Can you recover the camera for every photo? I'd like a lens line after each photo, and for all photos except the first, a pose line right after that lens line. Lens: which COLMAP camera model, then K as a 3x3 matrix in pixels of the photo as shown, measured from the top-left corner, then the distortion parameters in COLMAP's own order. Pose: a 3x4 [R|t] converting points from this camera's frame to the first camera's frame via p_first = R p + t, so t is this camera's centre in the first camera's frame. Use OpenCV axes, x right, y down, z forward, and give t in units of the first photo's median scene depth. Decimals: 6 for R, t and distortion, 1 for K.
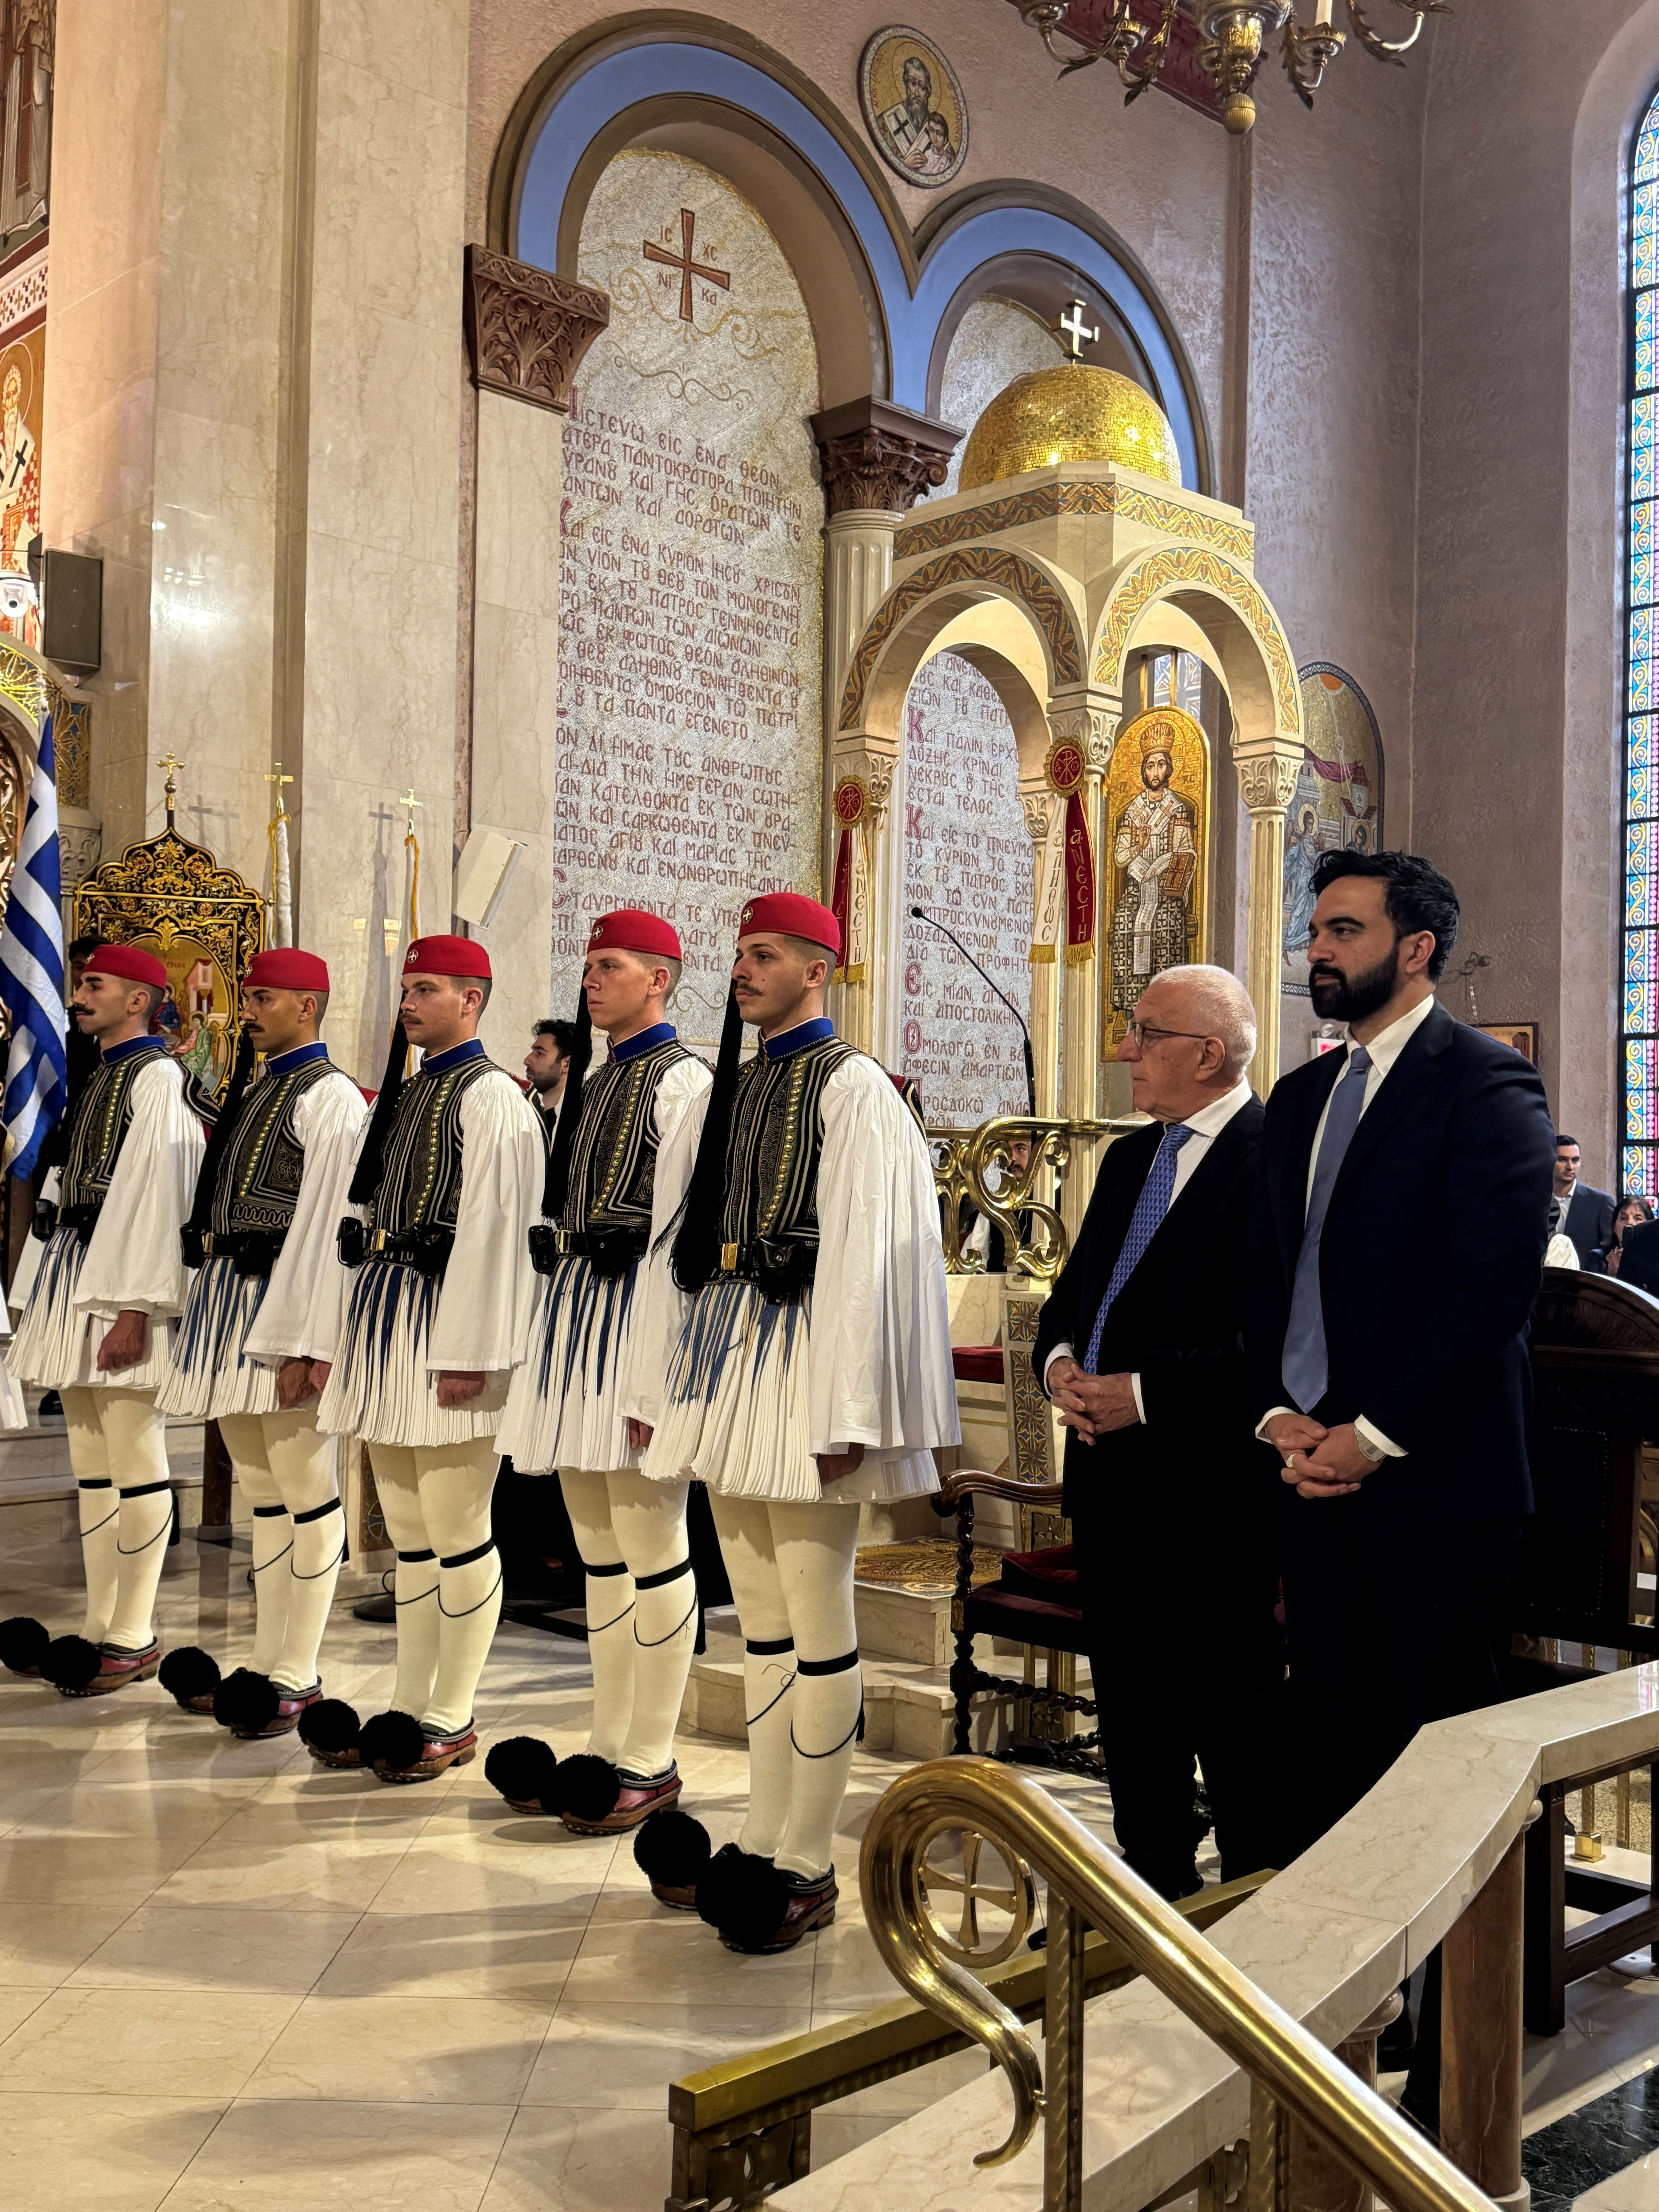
lens RADIAL K [[2153.8, 0, 823.7], [0, 2153.8, 1196.5], [0, 0, 1]] dist [0.076027, -0.171783]
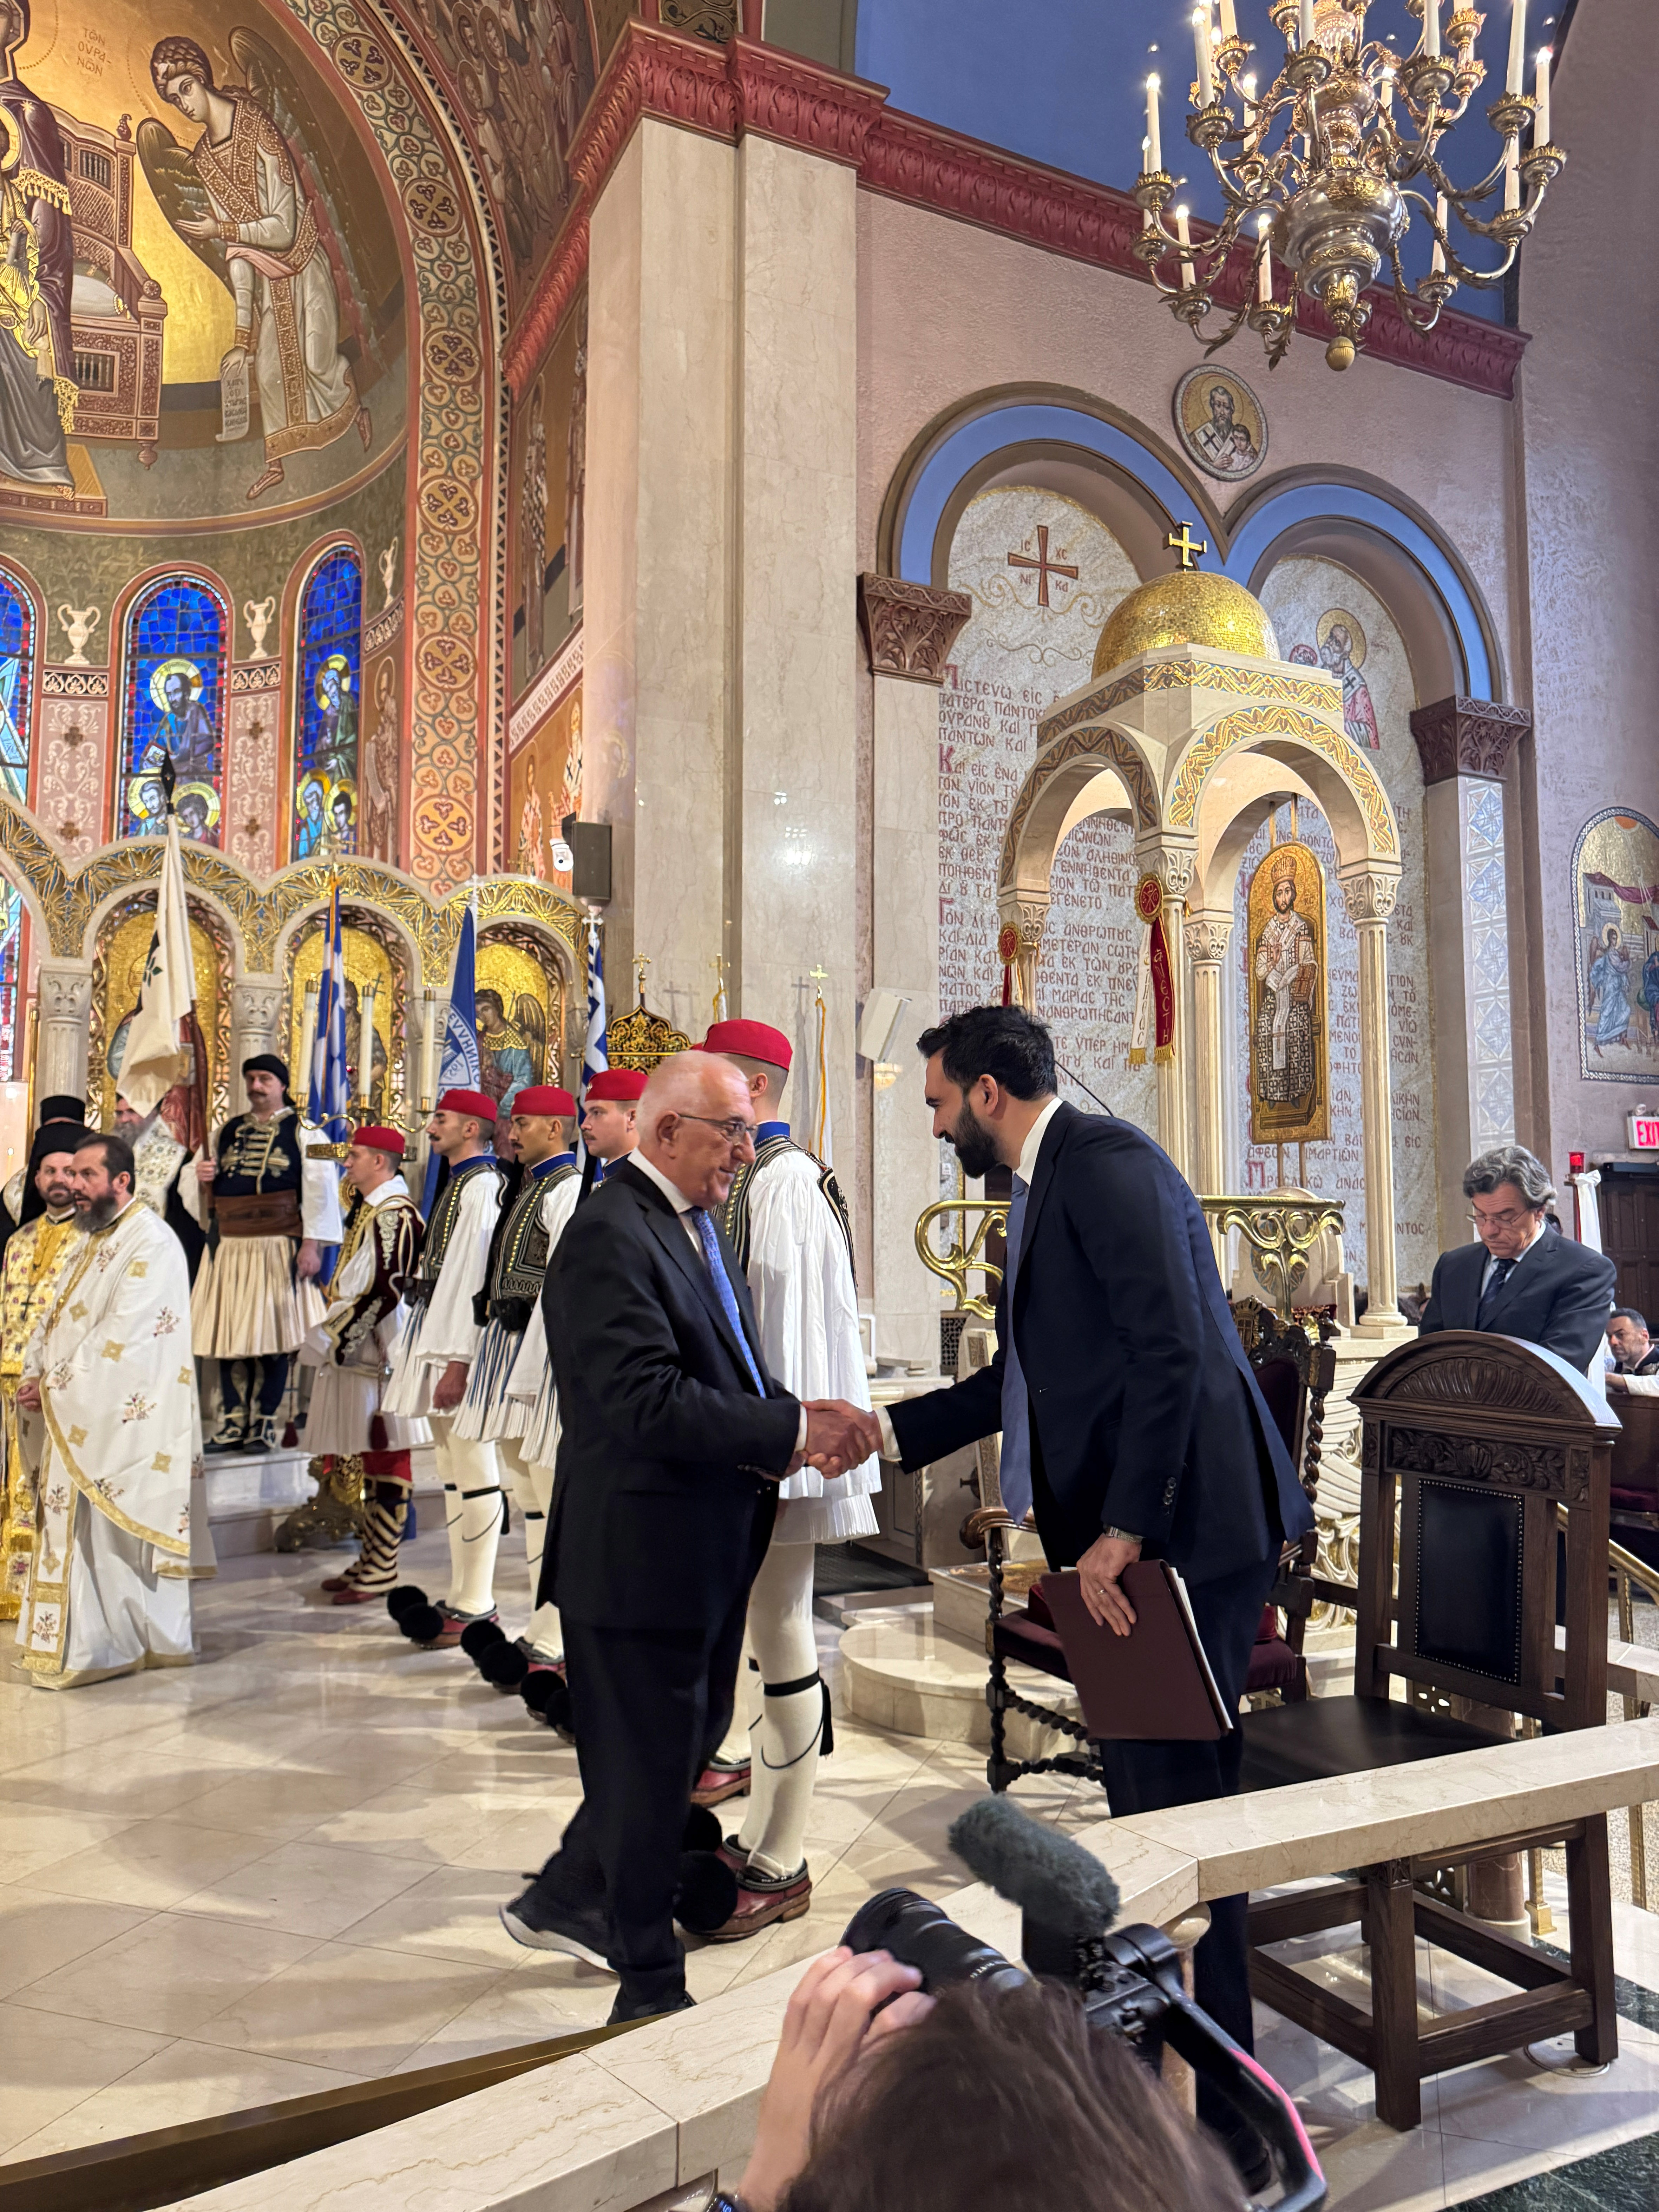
lens RADIAL K [[1544.6, 0, 830.8], [0, 1544.6, 1151.9], [0, 0, 1]] dist [0.035490, -0.078293]
pose [[0.951166, -0.038585, -0.306258, 0.095481], [0.017948, 0.997391, -0.069919, -0.001977], [0.308157, 0.061008, 0.949377, 0.072321]]
